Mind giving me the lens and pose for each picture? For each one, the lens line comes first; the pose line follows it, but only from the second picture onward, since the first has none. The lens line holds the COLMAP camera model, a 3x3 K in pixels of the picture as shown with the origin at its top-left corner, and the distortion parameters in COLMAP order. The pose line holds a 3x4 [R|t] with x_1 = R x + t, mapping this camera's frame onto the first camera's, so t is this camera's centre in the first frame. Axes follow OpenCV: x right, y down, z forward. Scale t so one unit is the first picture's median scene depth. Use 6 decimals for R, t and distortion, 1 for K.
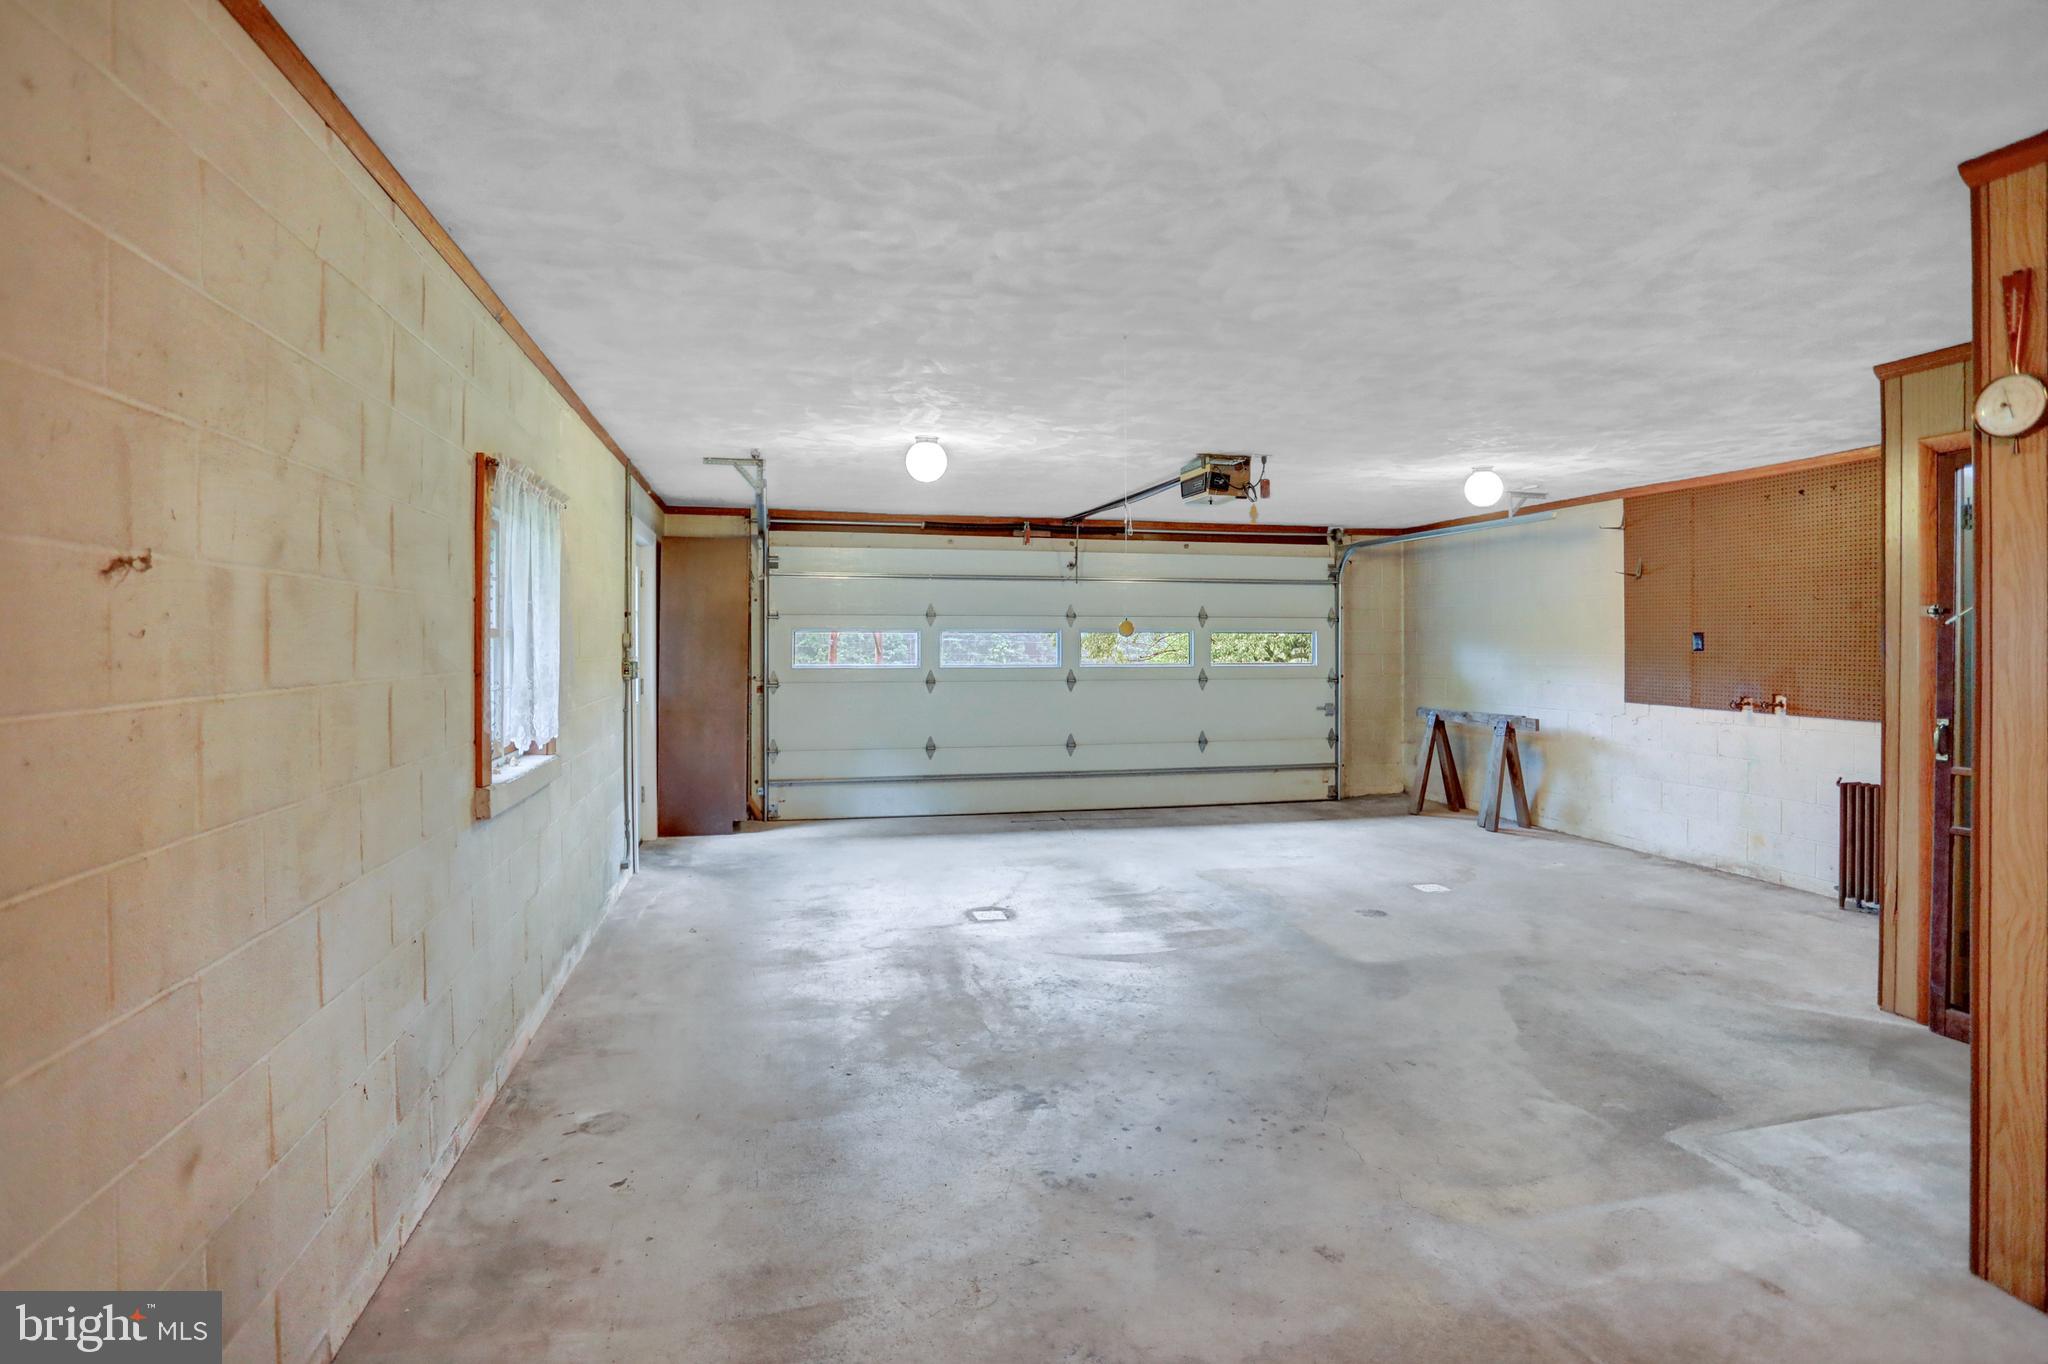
lens RADIAL K [[1021.9, 0, 1025.4], [0, 1021.9, 673.5], [0, 0, 1]] dist [-0.082805, 0.042974]
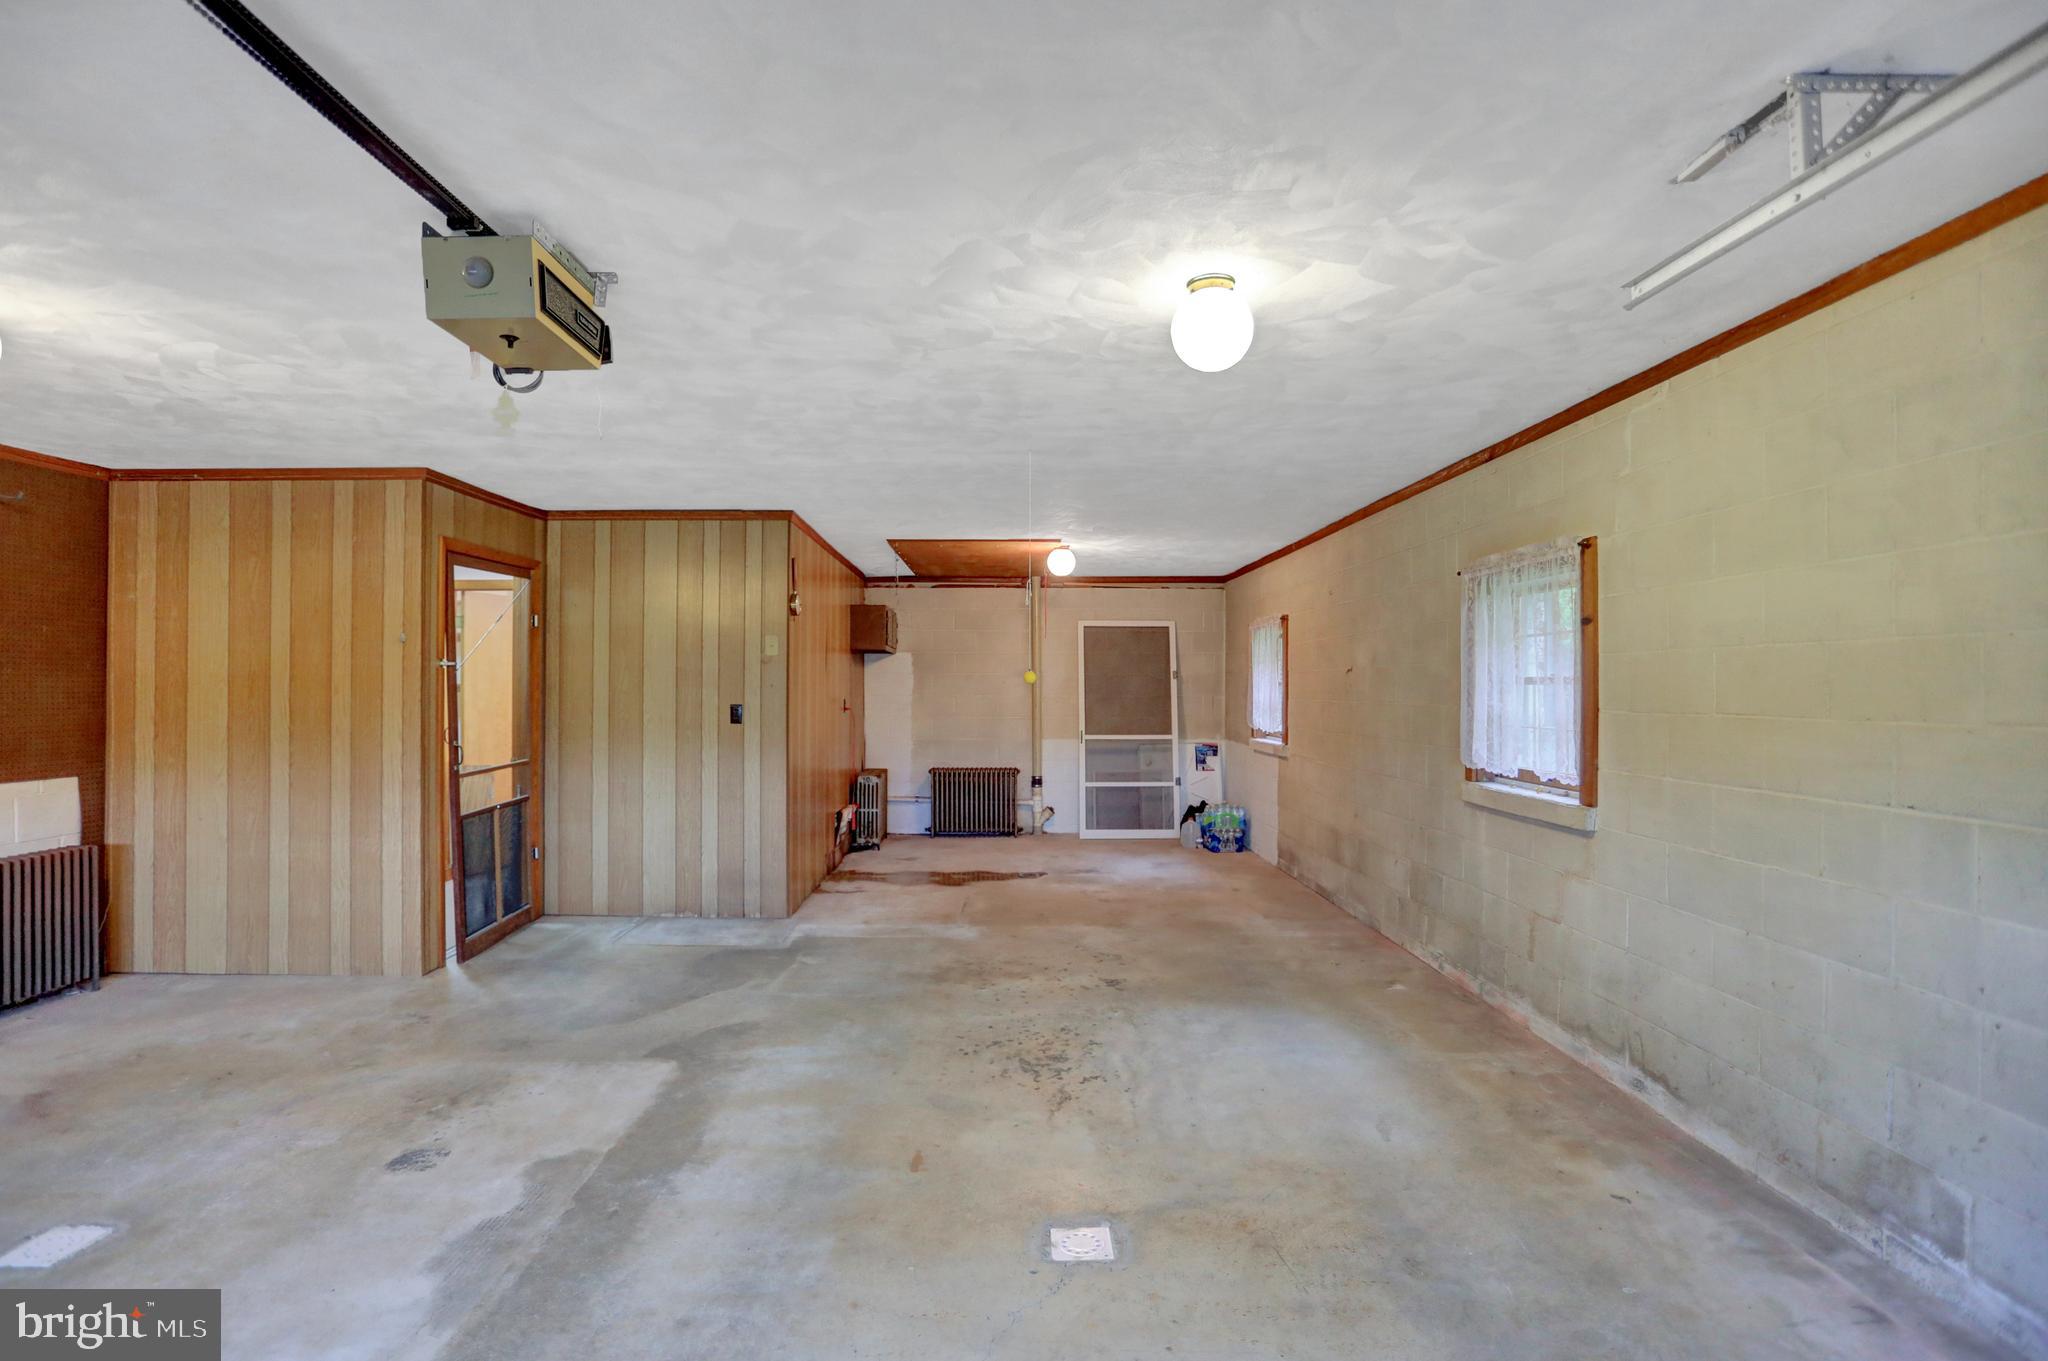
lens RADIAL K [[1021.9, 0, 1025.4], [0, 1021.9, 672.0], [0, 0, 1]] dist [-0.082805, 0.042974]
pose [[-0.977466, 0.001734, 0.211085, -0.167963], [0.004332, 0.999920, 0.011849, -0.064198], [-0.211048, 0.012497, -0.977396, 2.252845]]
